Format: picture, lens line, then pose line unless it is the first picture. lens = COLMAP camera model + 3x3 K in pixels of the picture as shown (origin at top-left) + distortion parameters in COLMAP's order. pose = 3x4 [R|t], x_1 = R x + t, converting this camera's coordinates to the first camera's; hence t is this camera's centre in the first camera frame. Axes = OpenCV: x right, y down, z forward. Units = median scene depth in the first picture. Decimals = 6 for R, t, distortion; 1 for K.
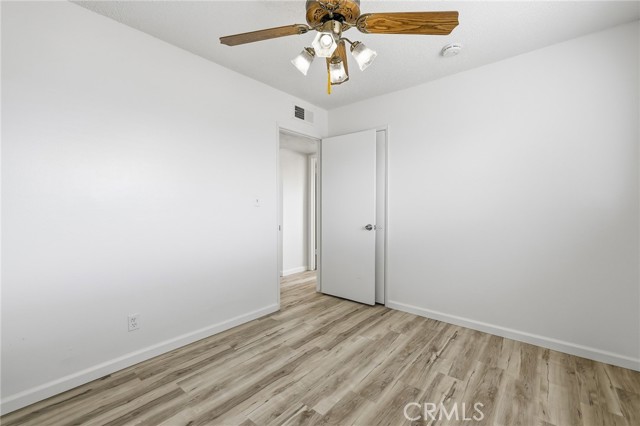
lens RADIAL K [[272.0, 0, 320.0], [0, 272.0, 210.5], [0, 0, 1]] dist [-0.004289, 0.000814]
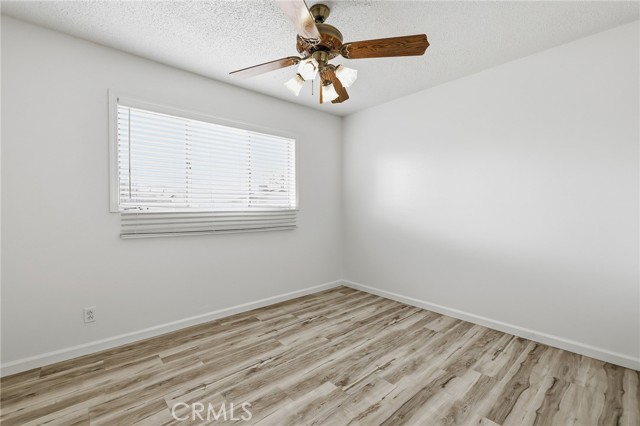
lens RADIAL K [[272.0, 0, 319.6], [0, 272.0, 210.6], [0, 0, 1]] dist [-0.004289, 0.000814]
pose [[-0.989149, -0.000665, 0.146917, -0.108303], [0.003315, 0.999634, 0.026848, -0.001740], [-0.146882, 0.027044, -0.988784, 1.916943]]
